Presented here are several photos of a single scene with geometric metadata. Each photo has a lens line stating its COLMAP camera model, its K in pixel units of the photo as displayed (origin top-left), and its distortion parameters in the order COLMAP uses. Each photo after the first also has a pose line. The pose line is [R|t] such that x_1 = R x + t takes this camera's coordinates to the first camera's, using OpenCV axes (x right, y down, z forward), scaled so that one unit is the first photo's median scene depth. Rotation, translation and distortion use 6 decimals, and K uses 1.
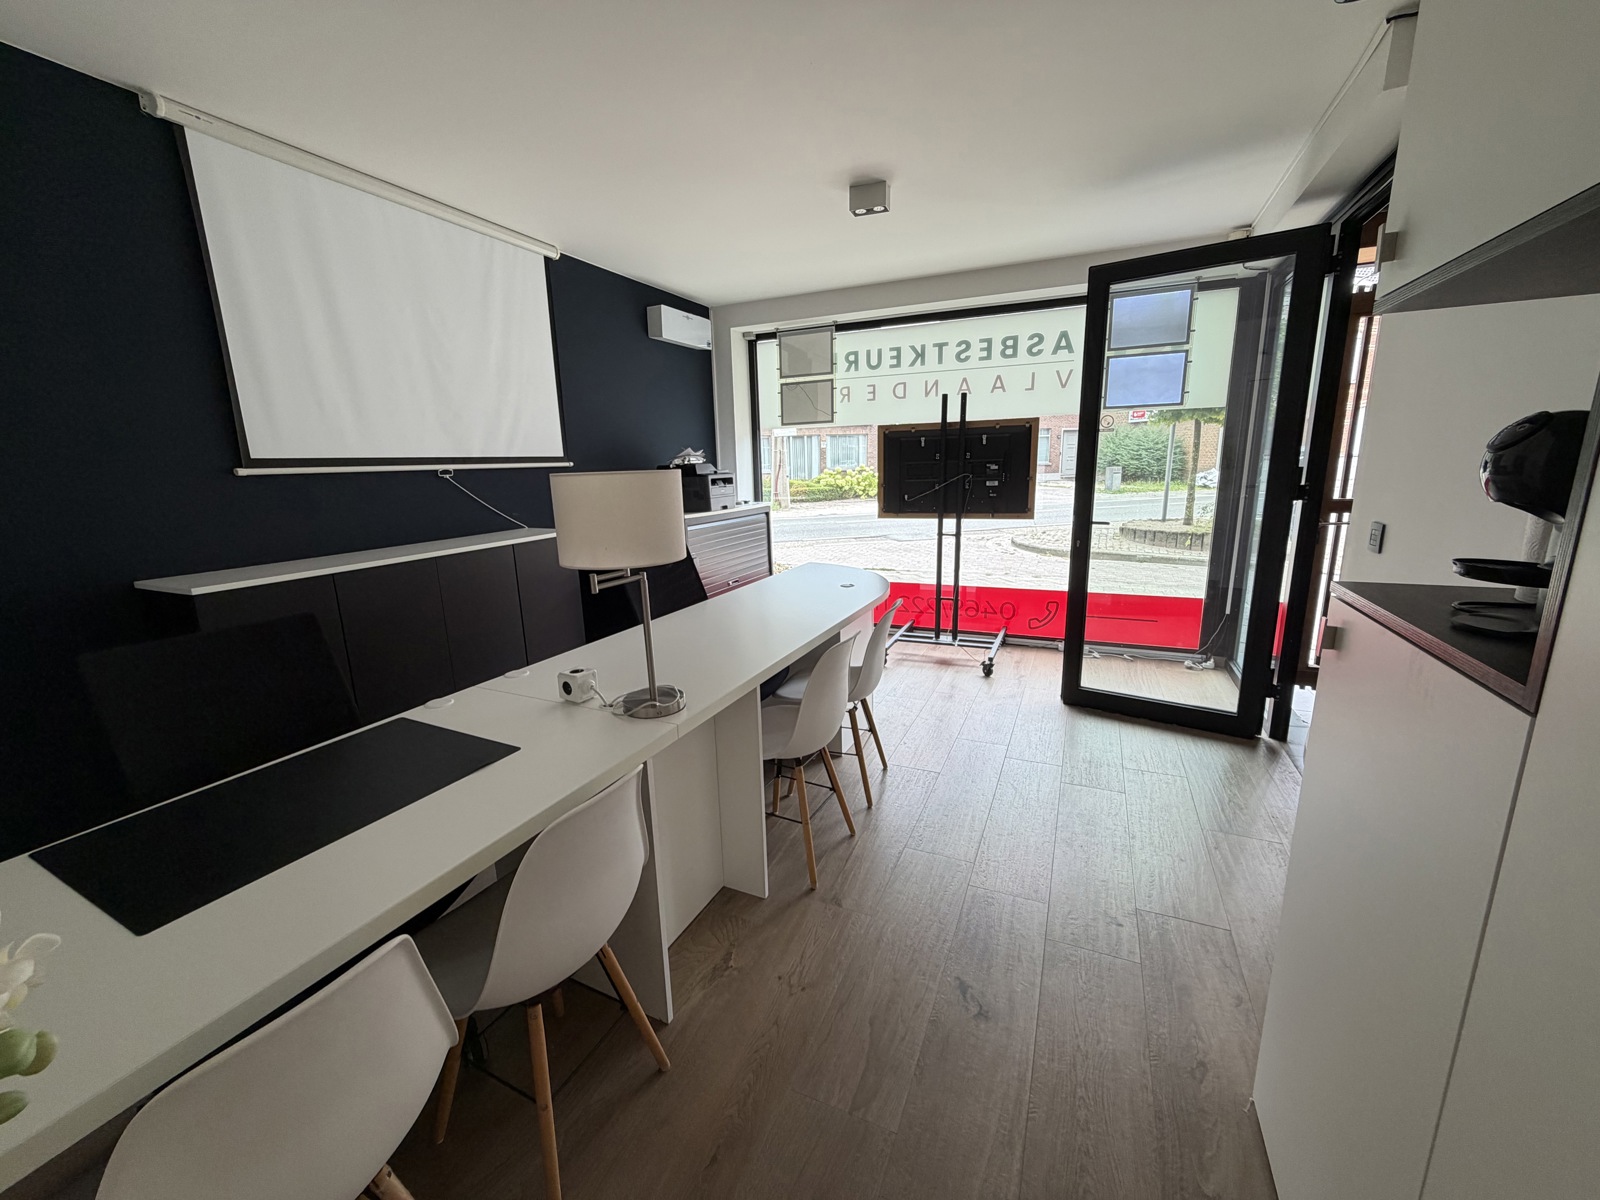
lens RADIAL K [[637.5, 0, 794.5], [0, 637.5, 601.2], [0, 0, 1]] dist [0.000857, -0.000404]
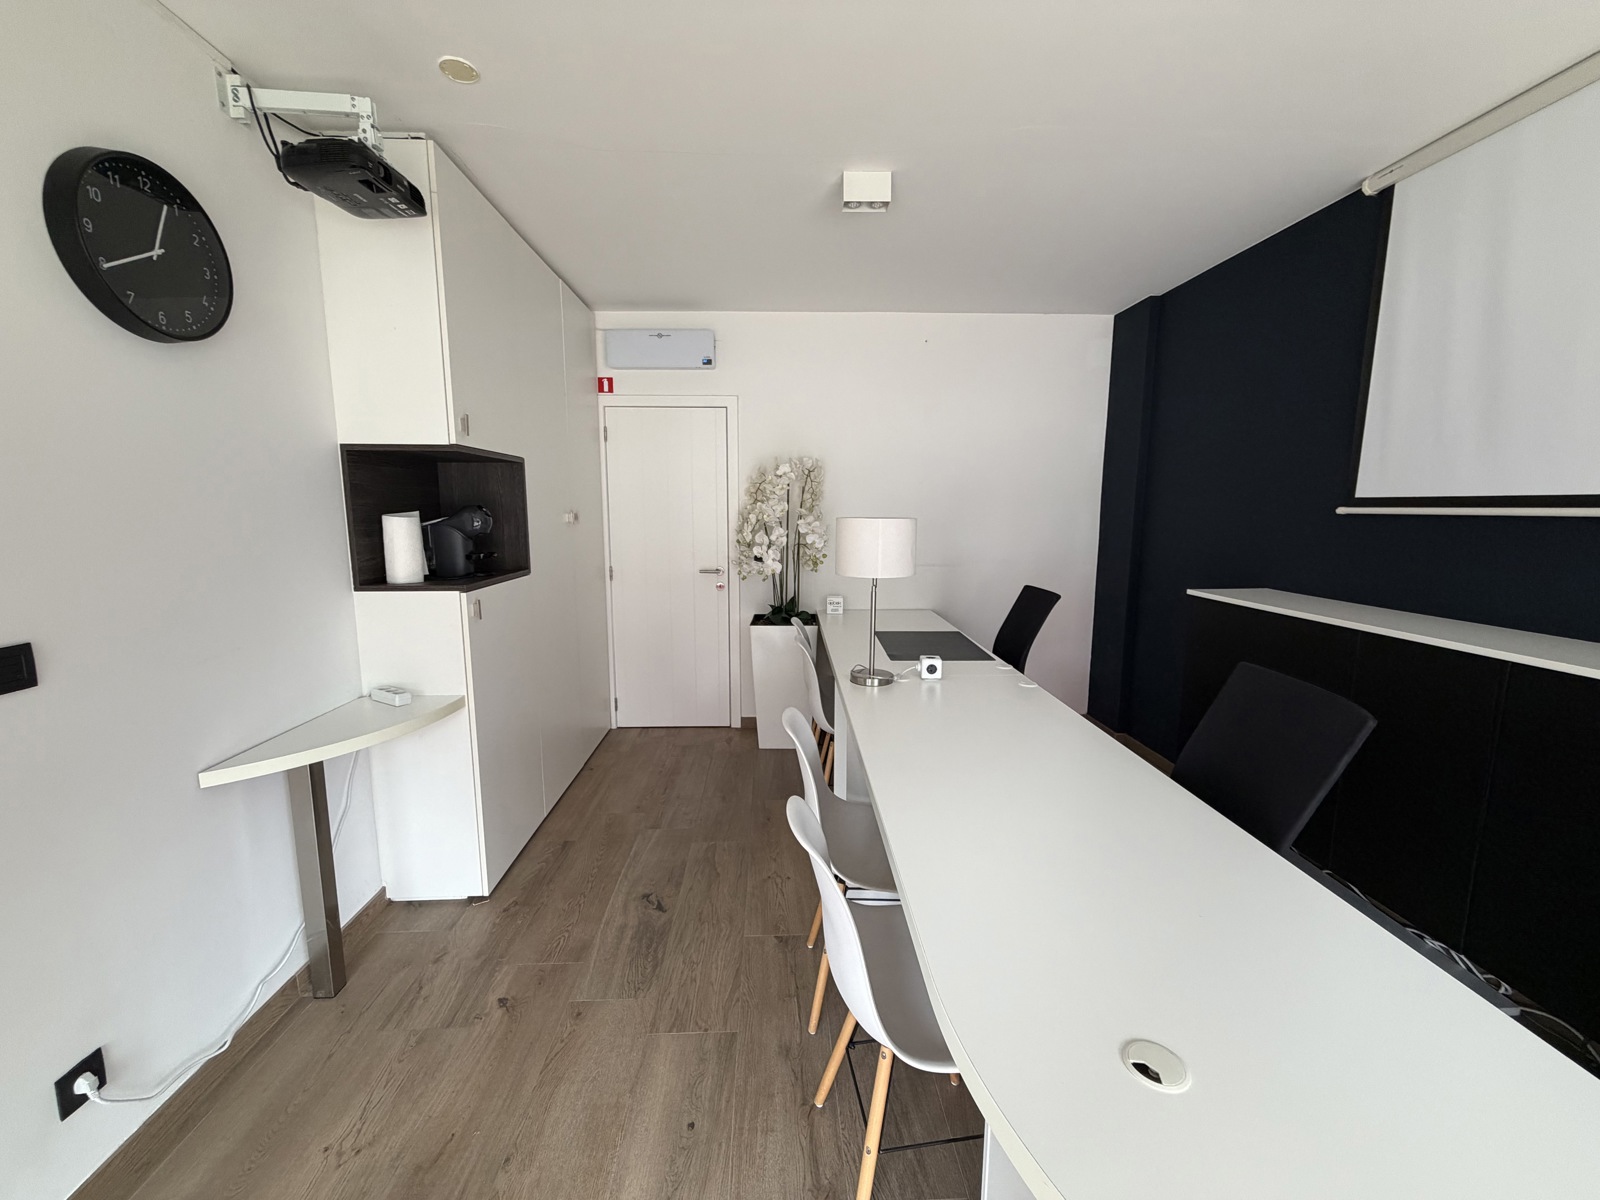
lens RADIAL K [[637.5, 0, 794.5], [0, 637.5, 601.2], [0, 0, 1]] dist [0.000857, -0.000404]
pose [[-0.892201, 0.092207, -0.442126, 0.224722], [-0.072811, 0.936766, 0.342297, -0.195449], [0.445731, 0.337590, -0.829070, 0.833396]]
